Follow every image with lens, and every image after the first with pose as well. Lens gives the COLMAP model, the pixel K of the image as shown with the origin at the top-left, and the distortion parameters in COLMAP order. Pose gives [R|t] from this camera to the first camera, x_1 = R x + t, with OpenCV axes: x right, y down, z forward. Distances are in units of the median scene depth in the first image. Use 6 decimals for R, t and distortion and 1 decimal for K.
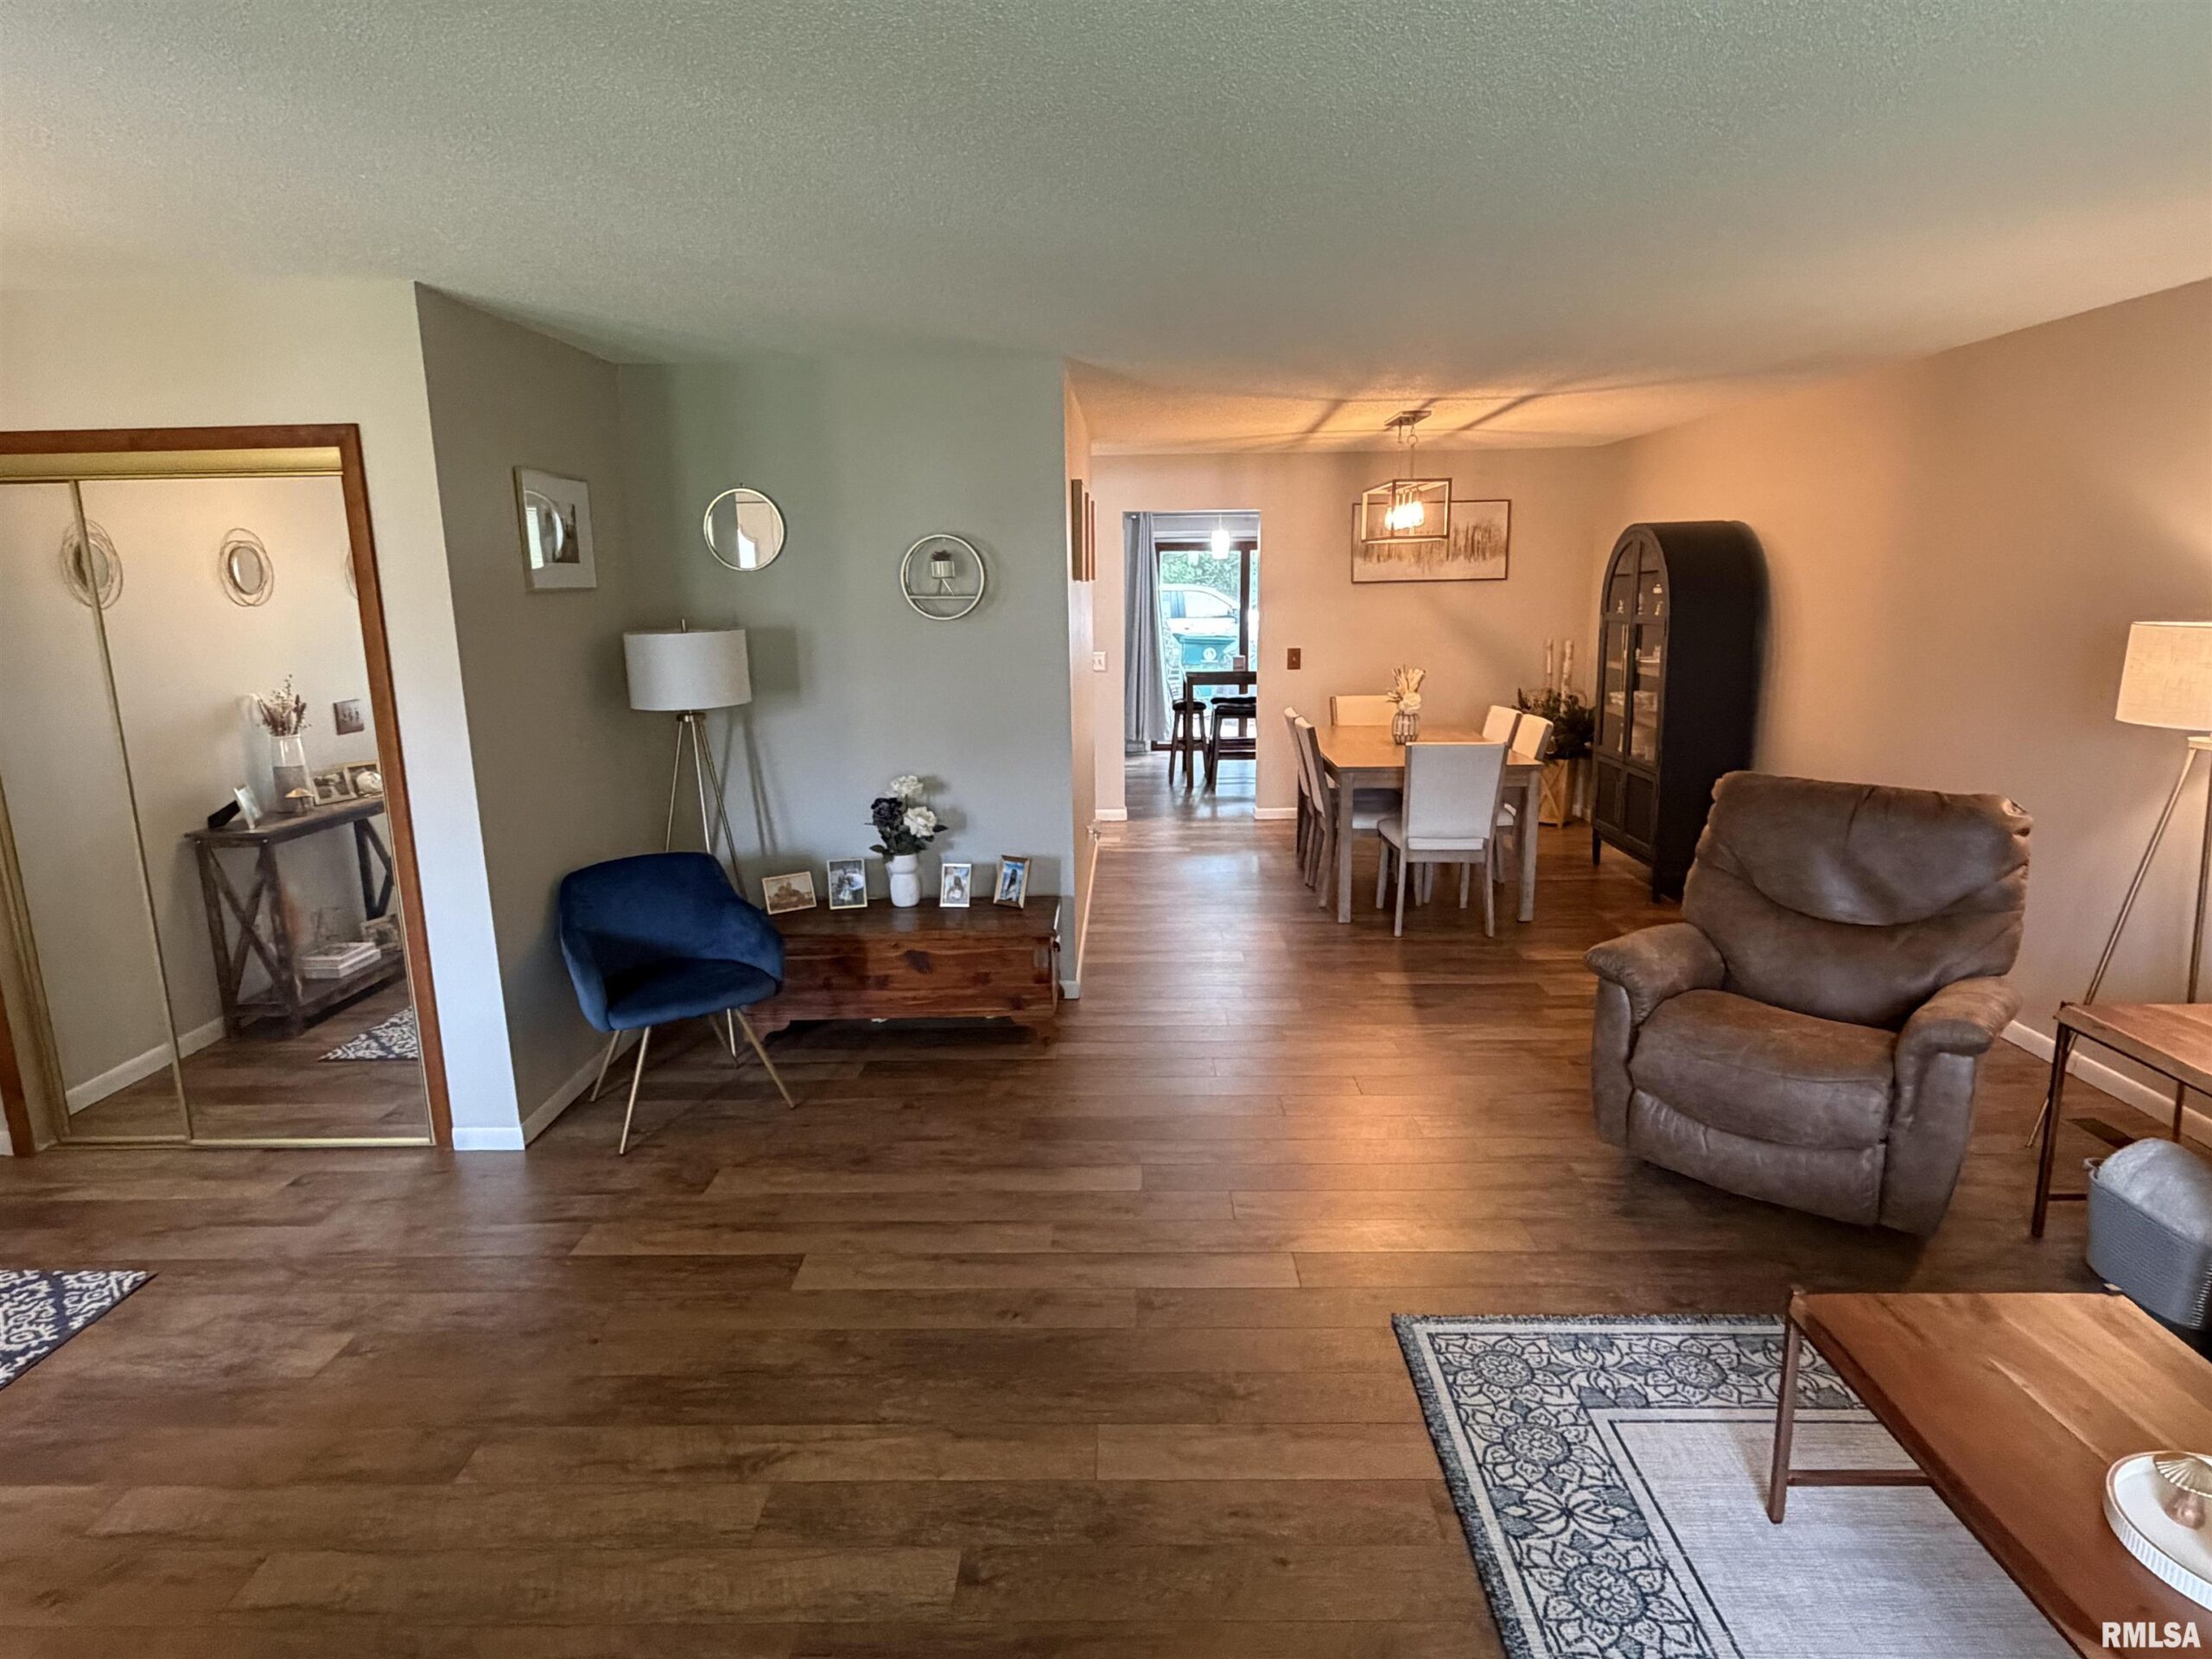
lens RADIAL K [[1230.4, 0, 1111.1], [0, 1230.4, 822.3], [0, 0, 1]] dist [-0.002824, 0.000424]
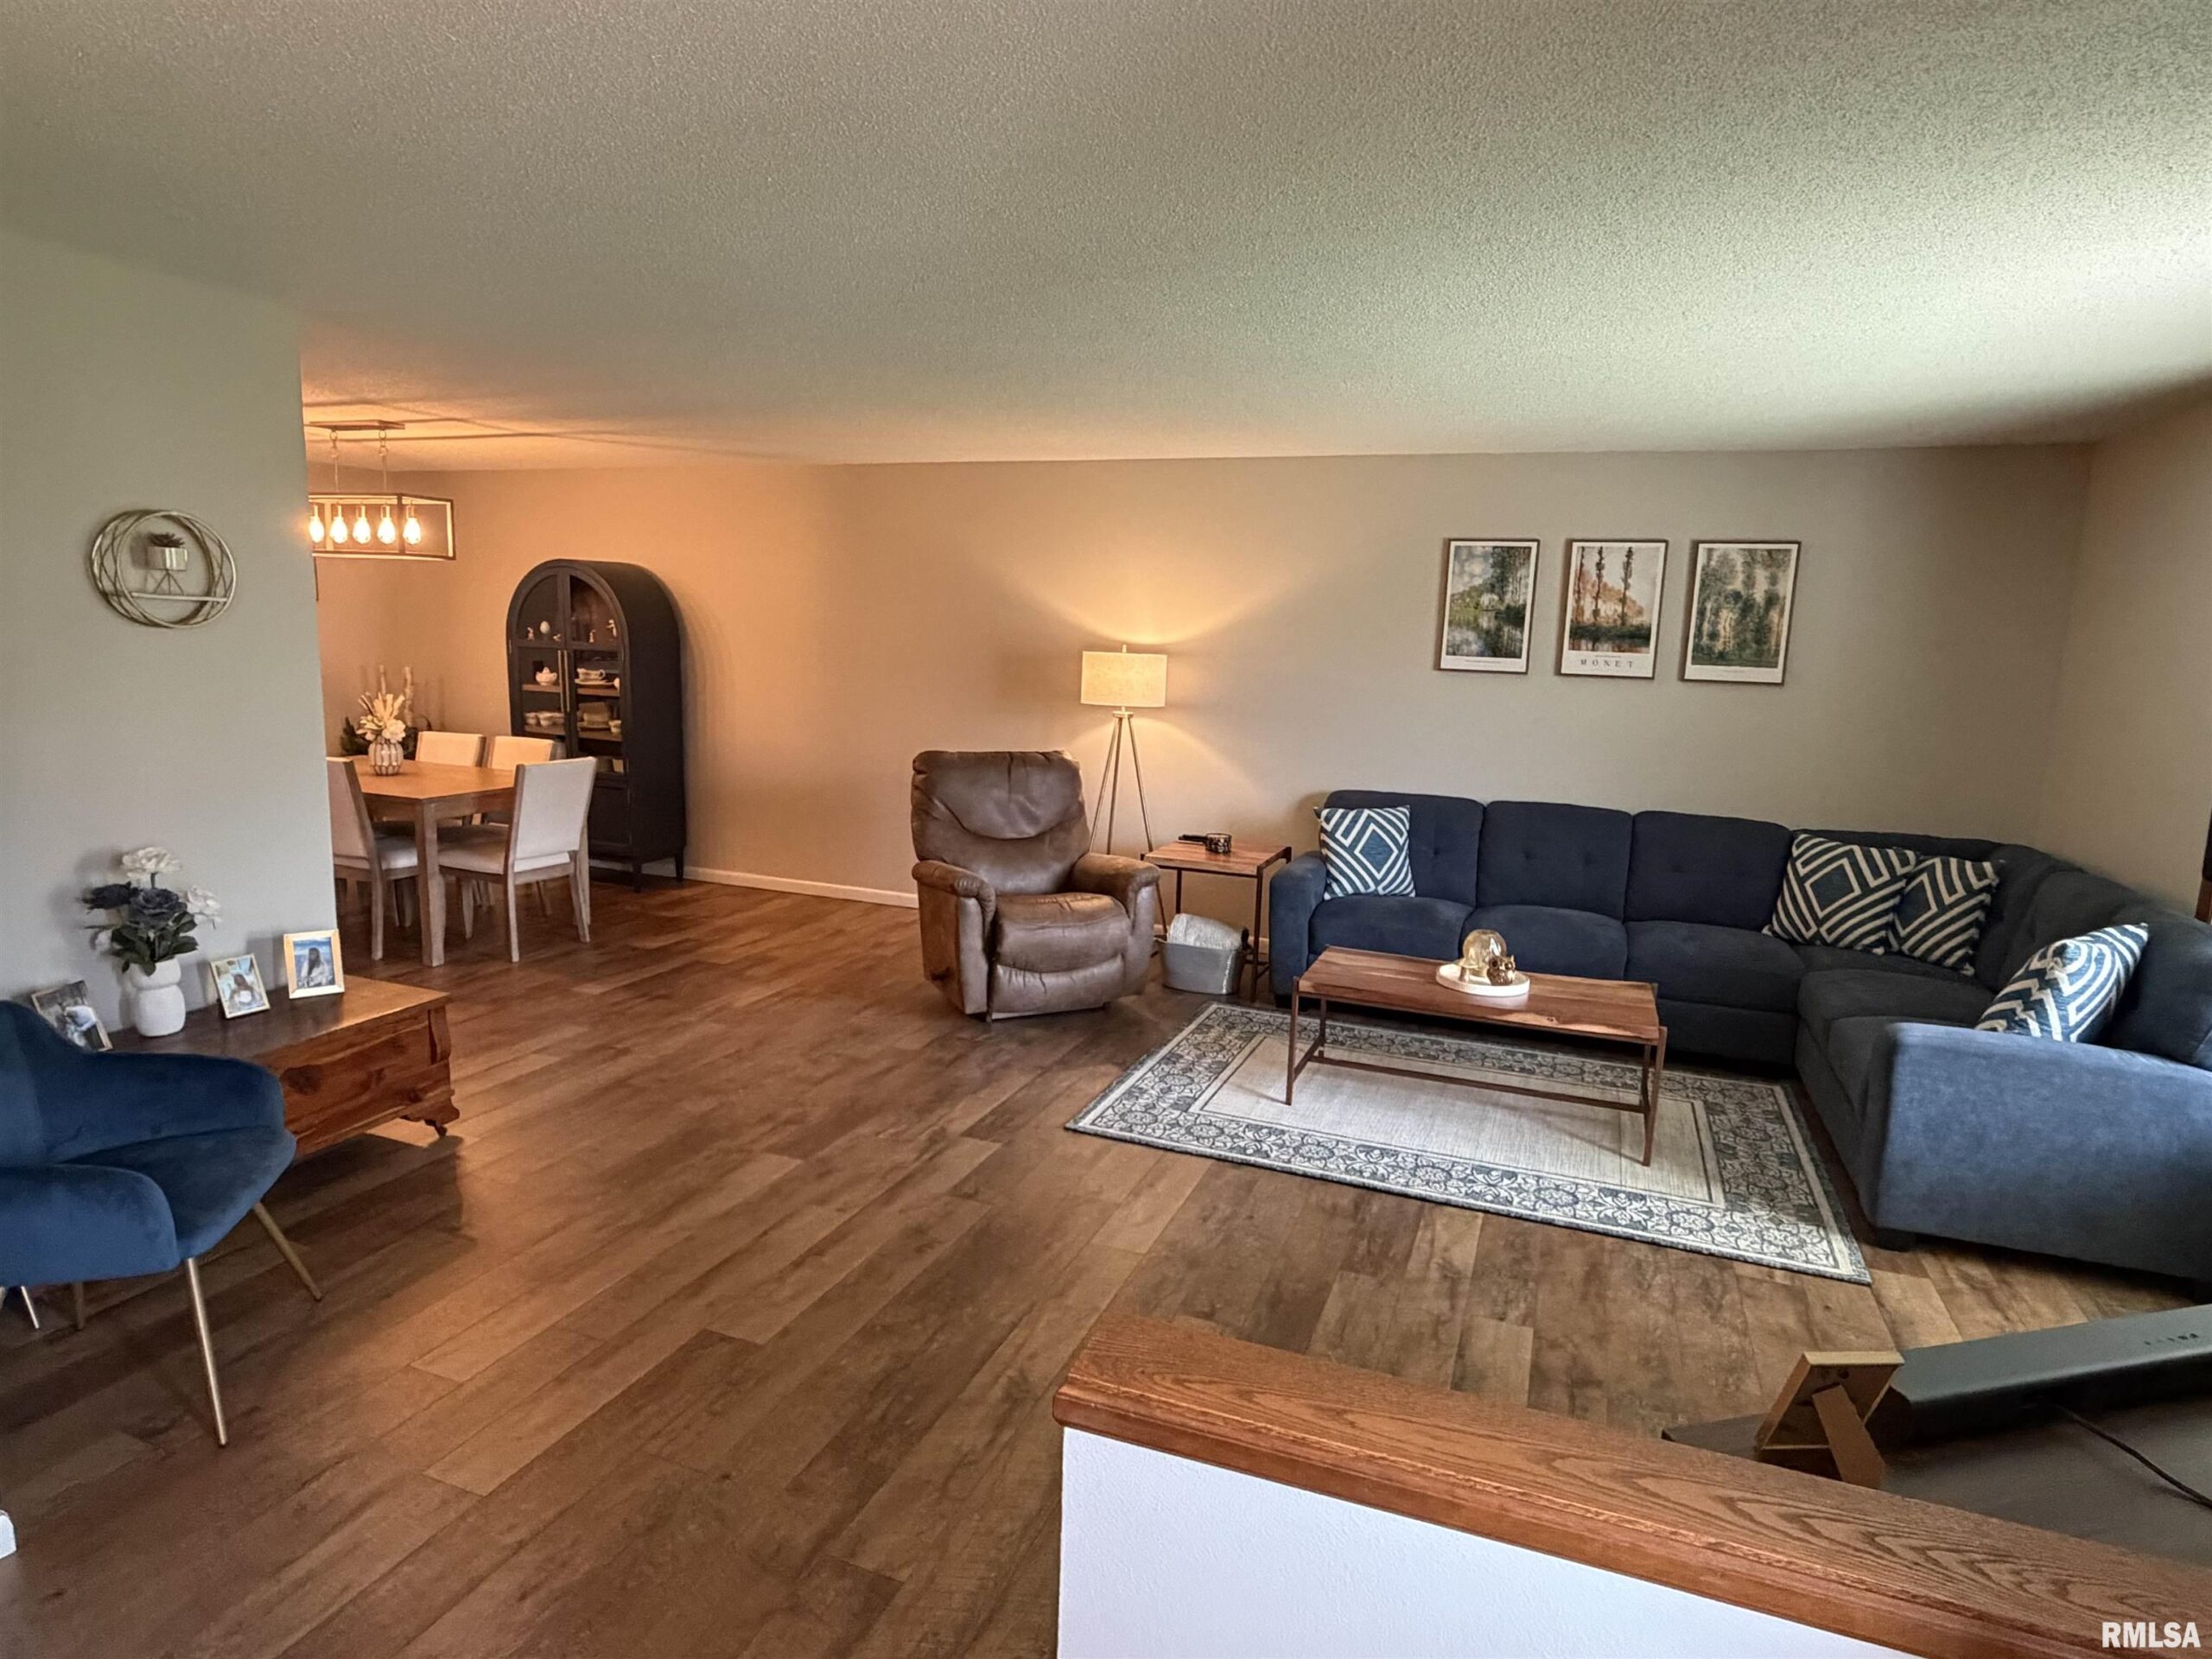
lens RADIAL K [[1230.4, 0, 1087.7], [0, 1230.4, 839.5], [0, 0, 1]] dist [-0.002824, 0.000424]
pose [[0.360618, -0.128377, 0.923836, -0.349385], [0.140528, 0.986654, 0.082251, -0.014231], [-0.922066, 0.100164, 0.373846, 0.136985]]
